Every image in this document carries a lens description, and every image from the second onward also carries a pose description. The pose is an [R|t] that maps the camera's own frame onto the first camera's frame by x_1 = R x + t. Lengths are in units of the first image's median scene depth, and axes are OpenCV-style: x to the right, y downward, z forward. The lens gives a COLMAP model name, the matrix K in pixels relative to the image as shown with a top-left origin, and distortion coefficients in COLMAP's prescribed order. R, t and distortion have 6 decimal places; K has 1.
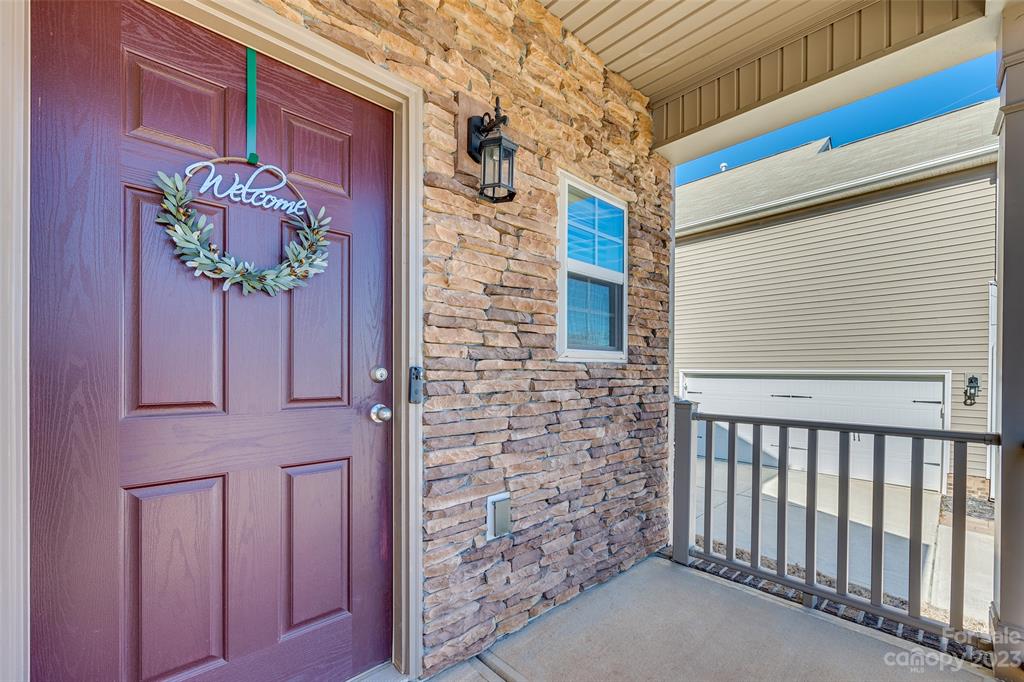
lens RADIAL K [[432.3, 0, 511.4], [0, 432.3, 376.2], [0, 0, 1]] dist [-0.000683, -0.000074]
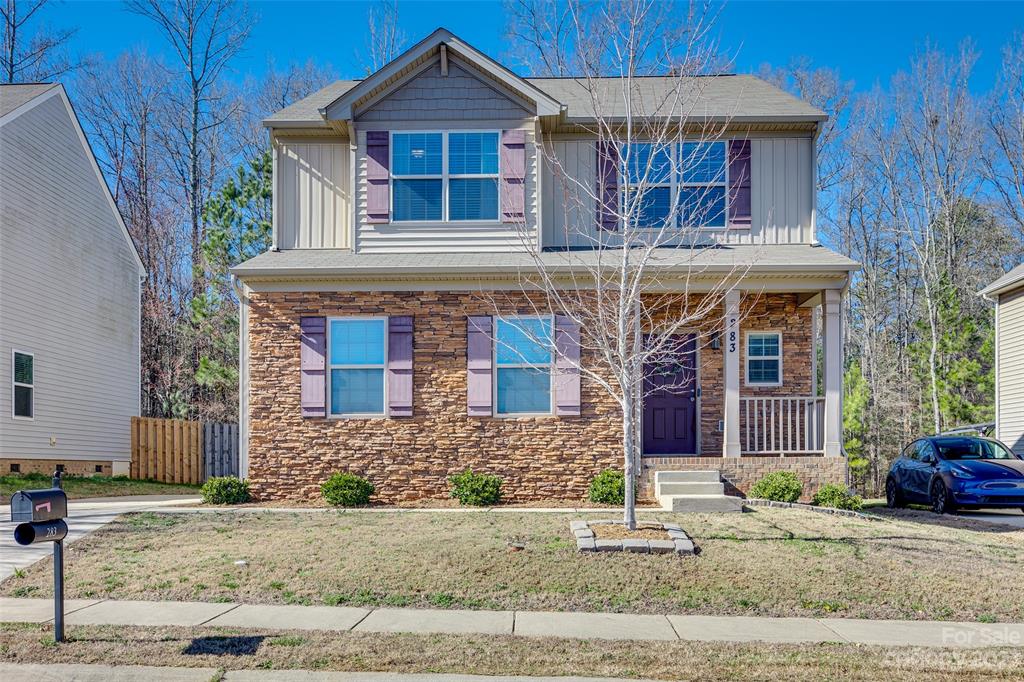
lens RADIAL K [[1017.6, 0, 511.7], [0, 1017.6, 360.8], [0, 0, 1]] dist [-0.015425, -0.000533]
pose [[0.712849, -0.078810, -0.696875, 4.639929], [-0.003500, 0.993254, -0.115907, 0.739375], [0.701309, 0.085063, 0.707764, -6.334942]]
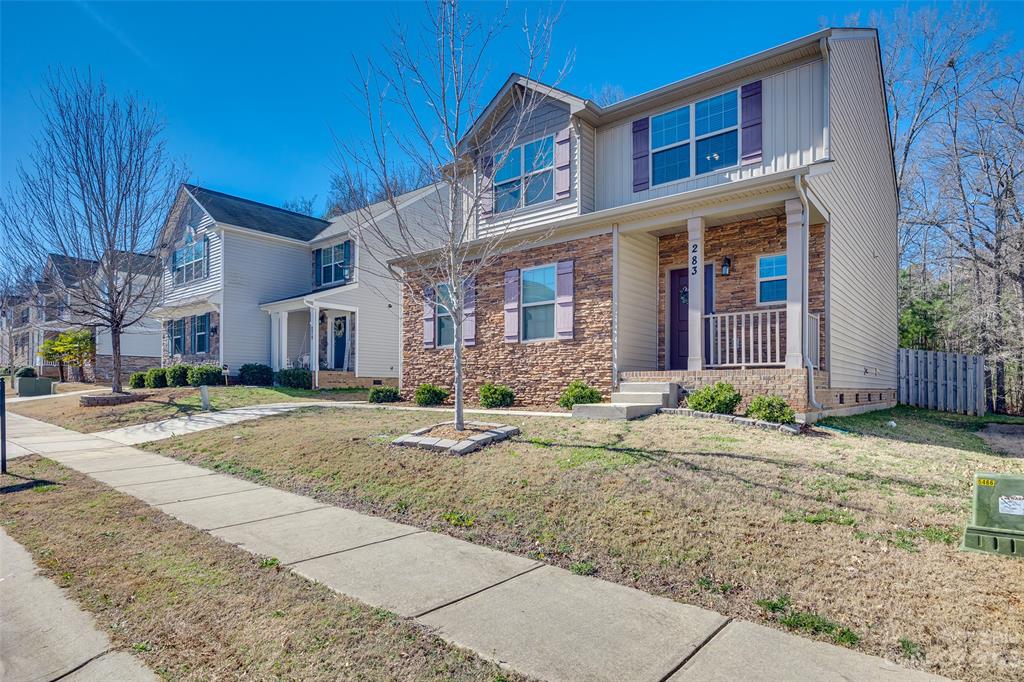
lens RADIAL K [[563.1, 0, 512.0], [0, 563.1, 341.0], [0, 0, 1]] dist [0.001228, -0.000181]
pose [[0.132773, -0.081739, -0.987770, 4.856131], [-0.011442, 0.996401, -0.083991, 0.734725], [0.991080, 0.022454, 0.131360, -1.838135]]
